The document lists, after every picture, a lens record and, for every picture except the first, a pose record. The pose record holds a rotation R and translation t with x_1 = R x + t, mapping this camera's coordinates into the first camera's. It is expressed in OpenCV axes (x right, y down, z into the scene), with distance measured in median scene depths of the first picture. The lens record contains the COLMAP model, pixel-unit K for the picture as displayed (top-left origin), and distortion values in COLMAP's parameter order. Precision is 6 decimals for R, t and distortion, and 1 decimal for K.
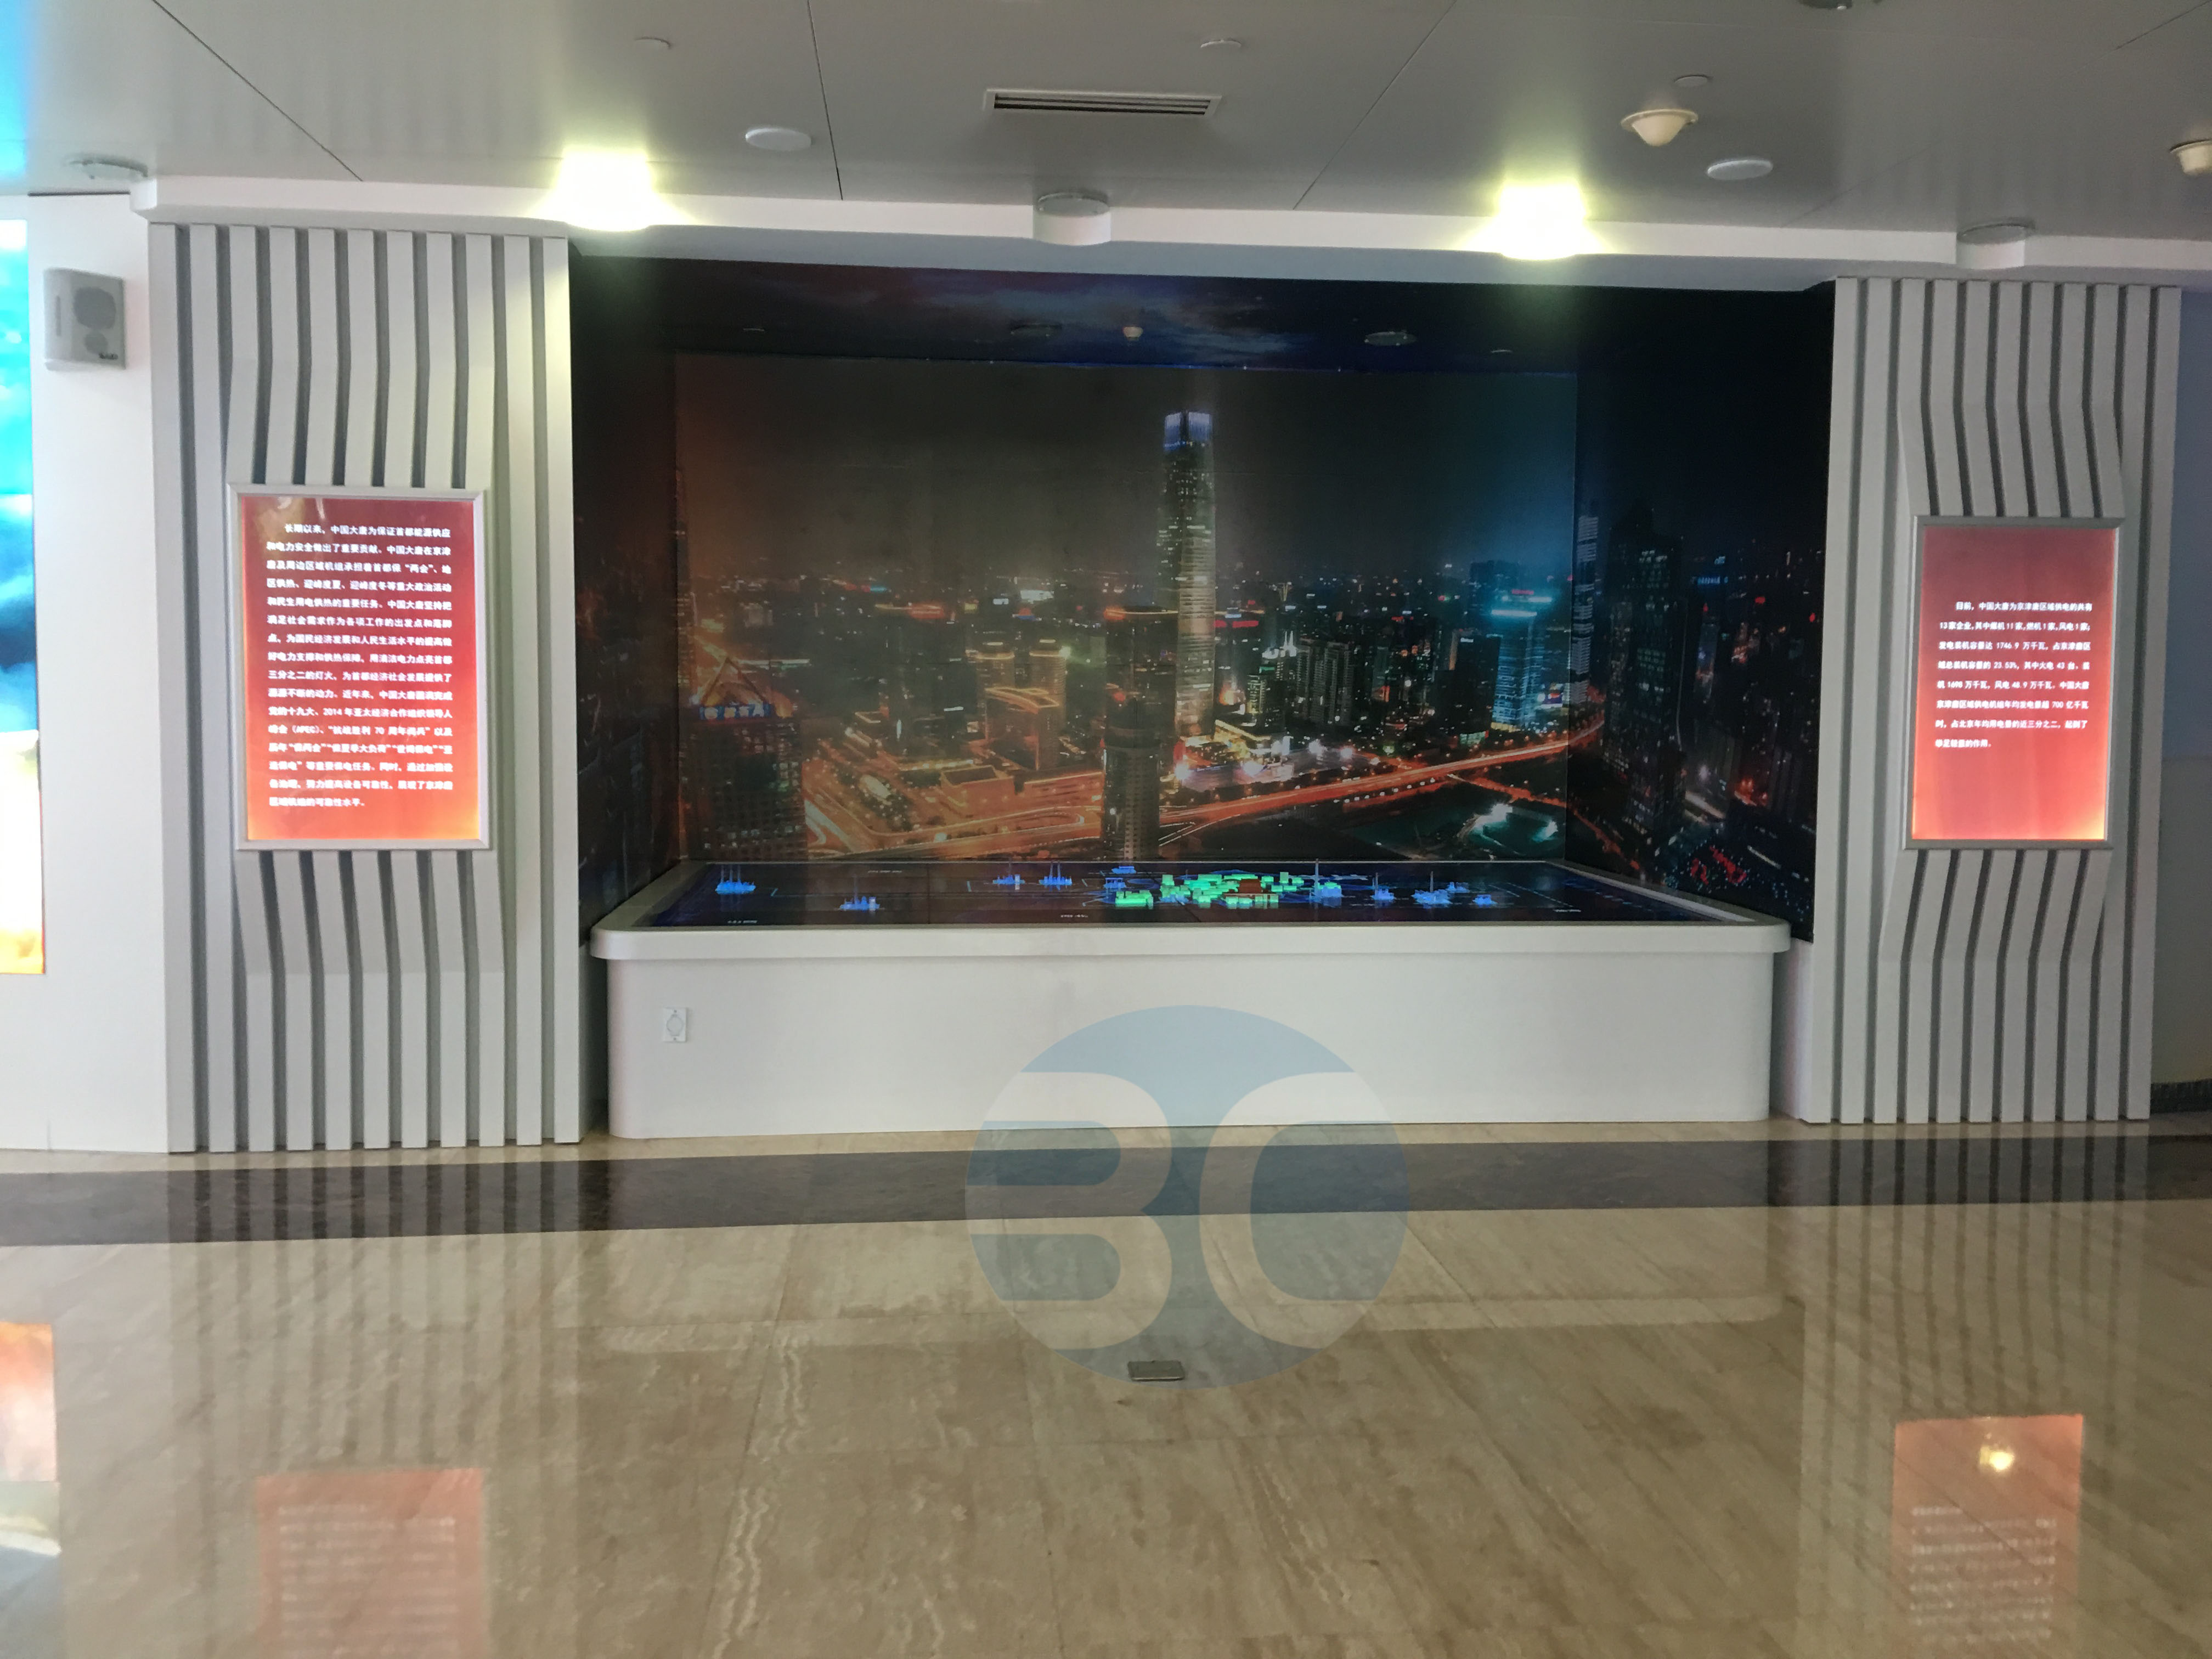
lens RADIAL K [[1865.5, 0, 1102.7], [0, 1865.5, 828.4], [0, 0, 1]] dist [0.065665, -0.122546]
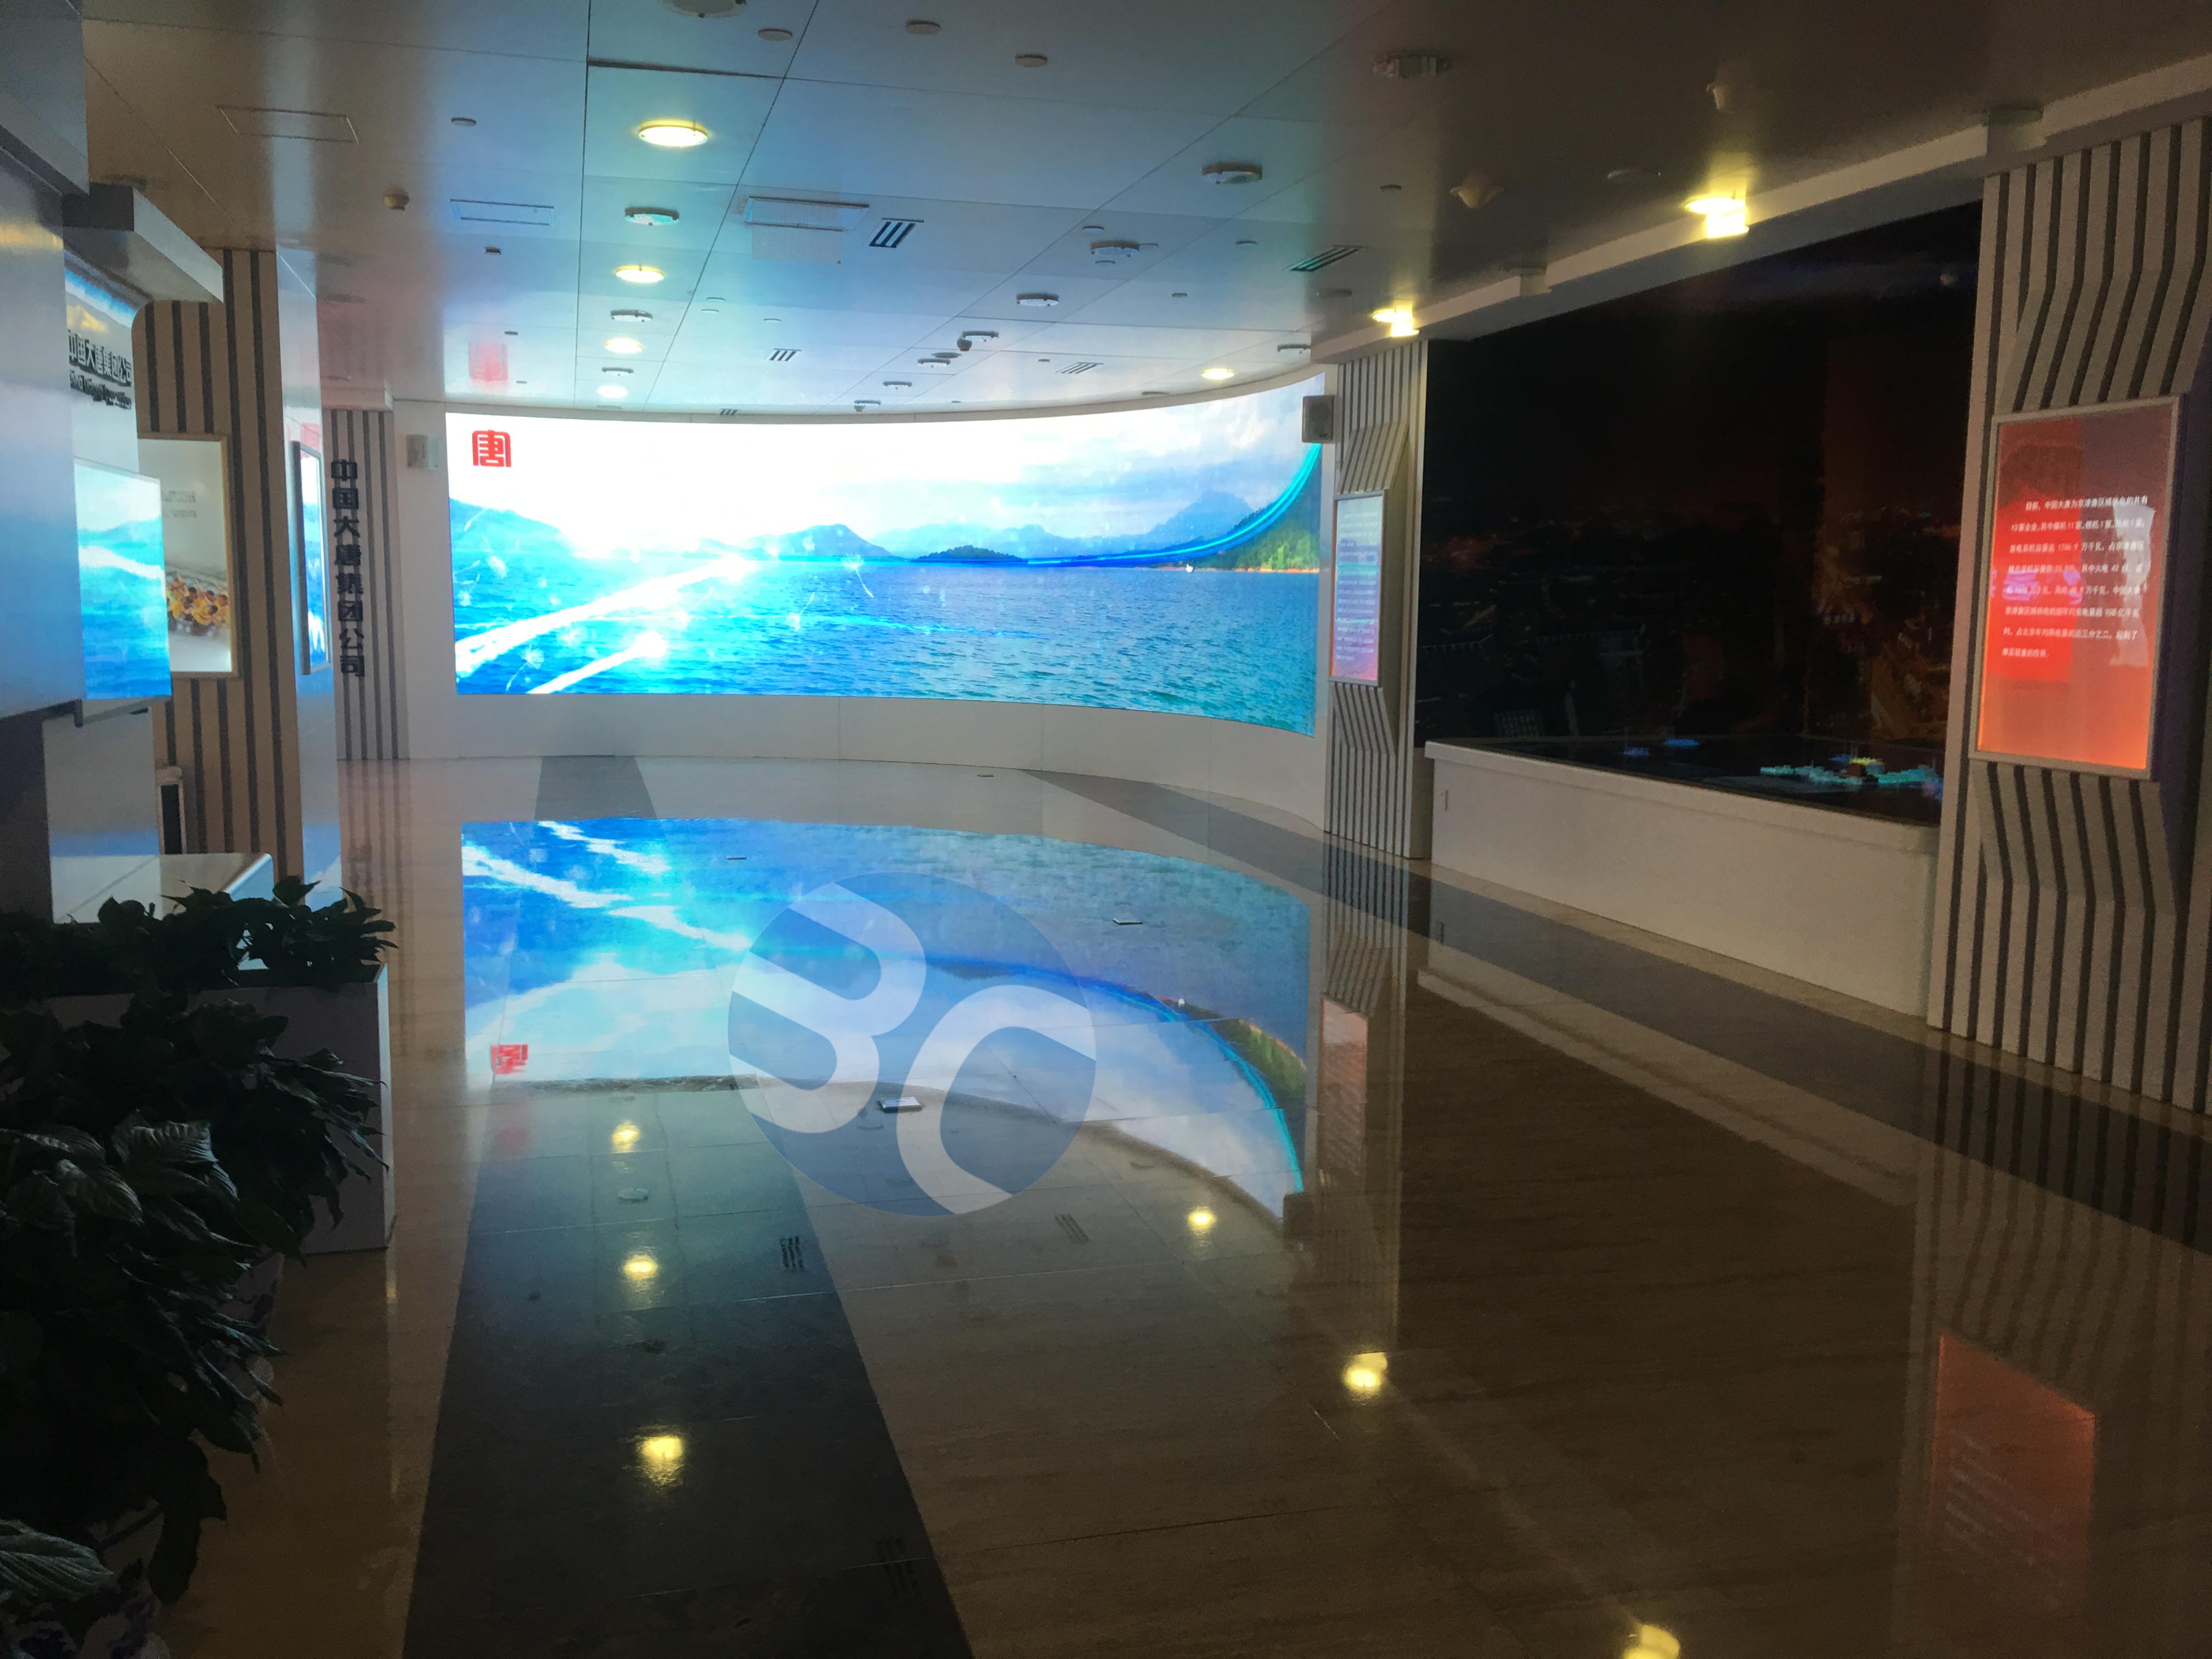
lens RADIAL K [[1865.5, 0, 1103.1], [0, 1865.5, 825.4], [0, 0, 1]] dist [0.065665, -0.122546]
pose [[0.195508, 0.115517, -0.973875, 1.293466], [-0.079699, 0.991625, 0.101623, -0.018310], [0.977458, 0.057748, 0.203077, 0.360740]]
